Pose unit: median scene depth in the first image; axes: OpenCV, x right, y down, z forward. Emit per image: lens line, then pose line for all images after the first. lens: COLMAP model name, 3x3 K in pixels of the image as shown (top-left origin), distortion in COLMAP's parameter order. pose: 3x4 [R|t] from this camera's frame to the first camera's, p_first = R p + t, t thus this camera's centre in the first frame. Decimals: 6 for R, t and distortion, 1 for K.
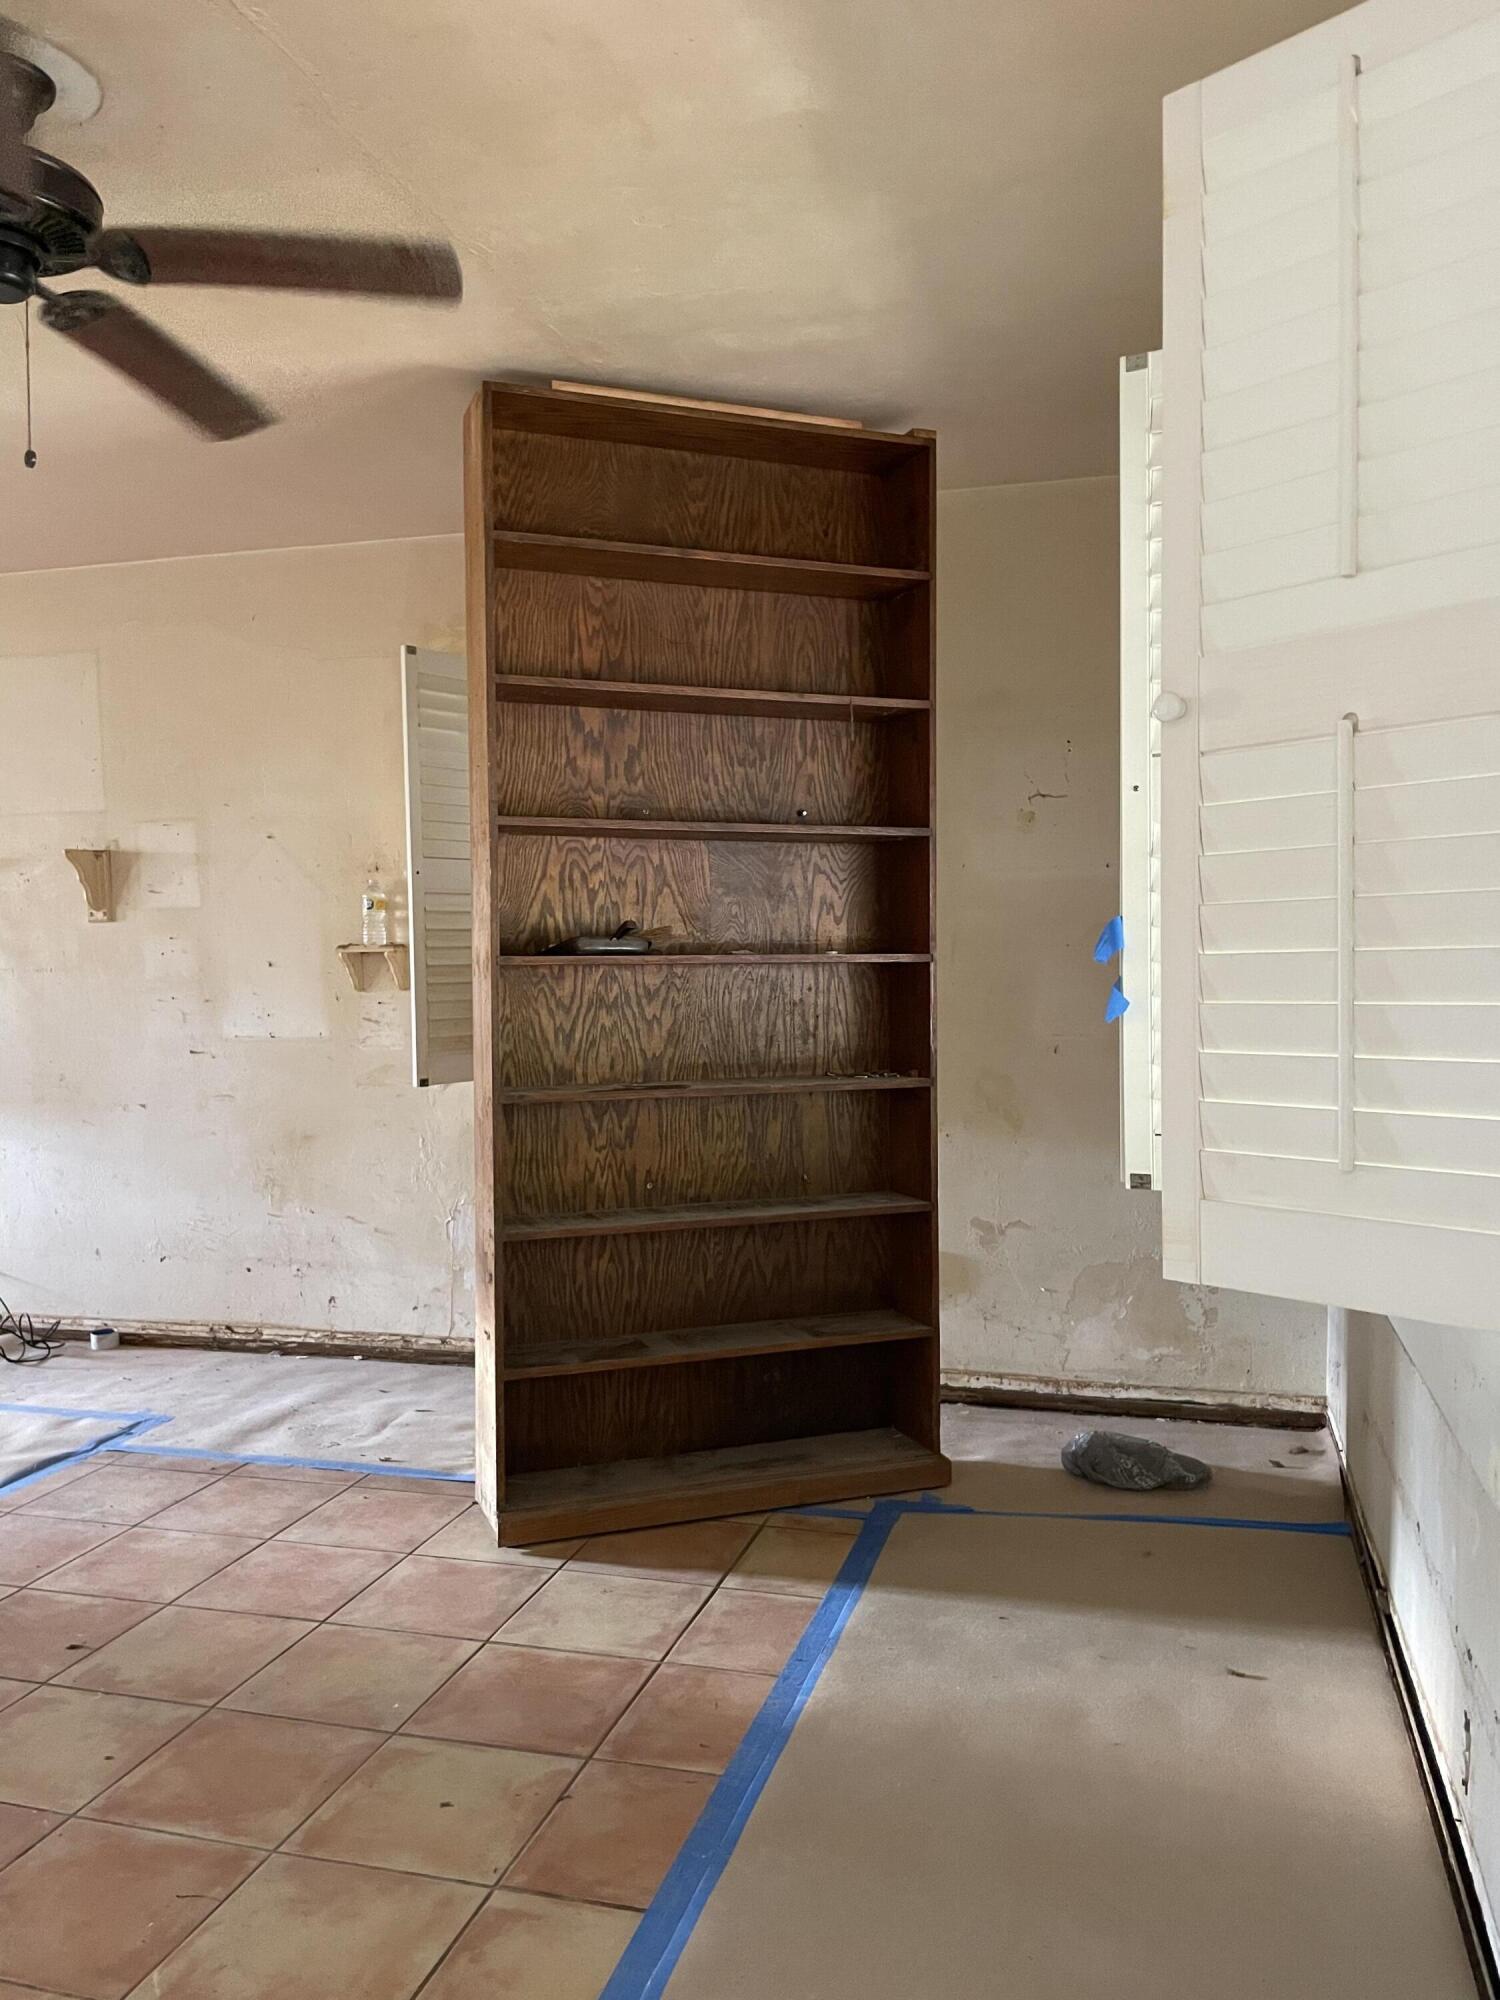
lens RADIAL K [[1514.4, 0, 754.8], [0, 1514.4, 1007.5], [0, 0, 1]] dist [-0.008651, -0.015137]
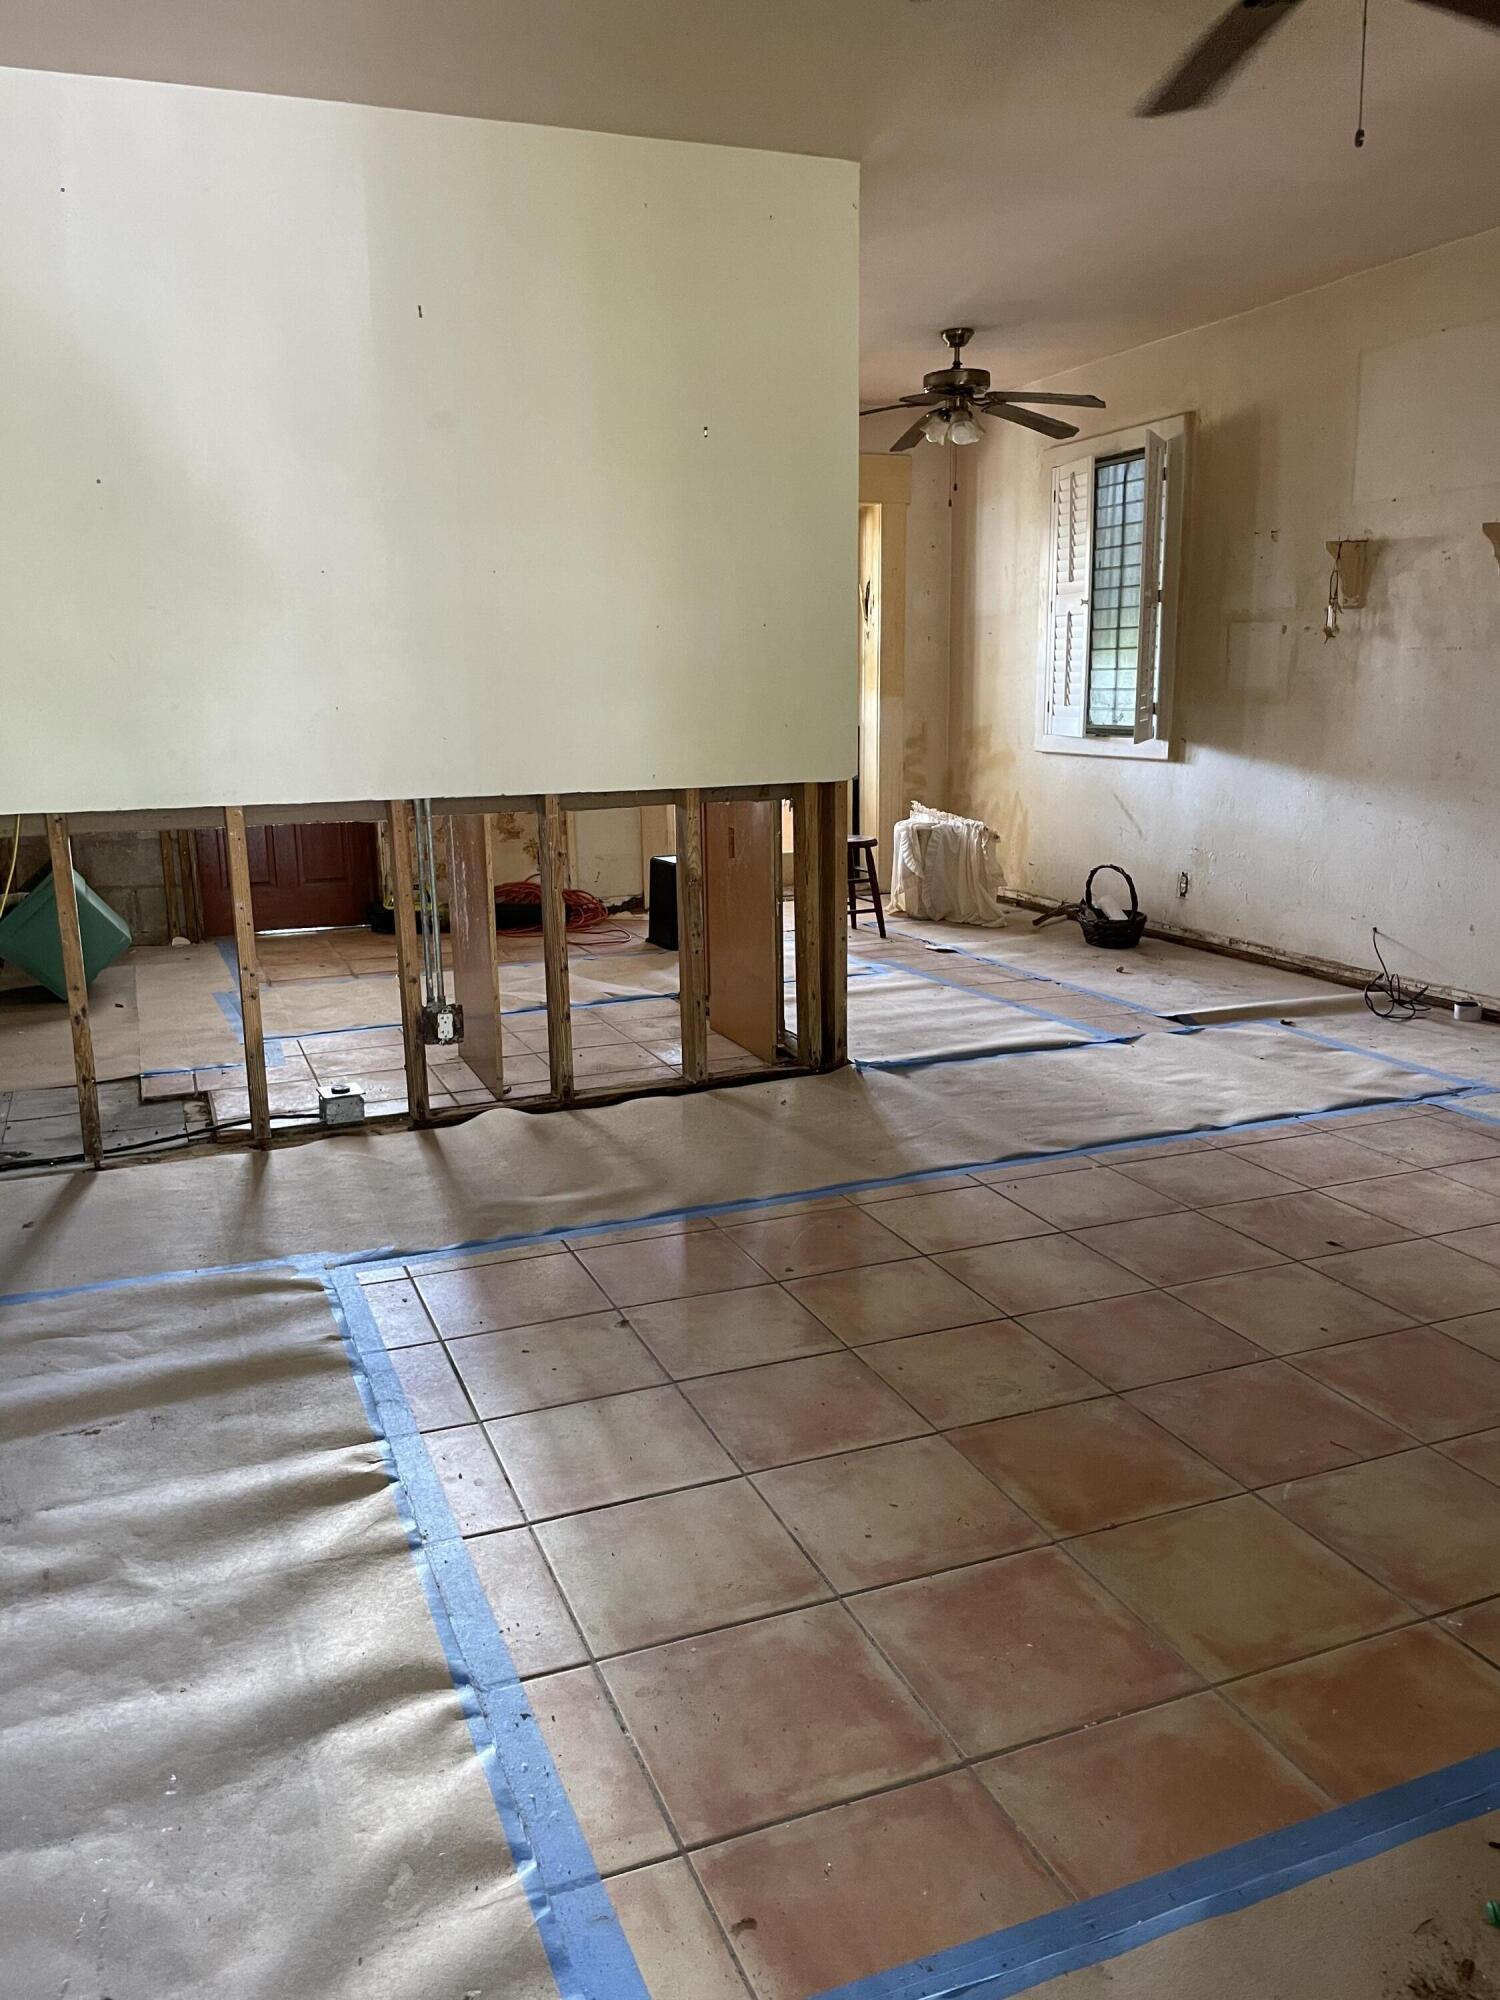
lens RADIAL K [[1514.4, 0, 747.5], [0, 1514.4, 999.0], [0, 0, 1]] dist [-0.008651, -0.015137]
pose [[0.600714, 0.172579, -0.780615, 0.105665], [-0.016517, 0.978893, 0.203704, 0.009604], [0.799294, -0.109474, 0.590885, -0.014361]]
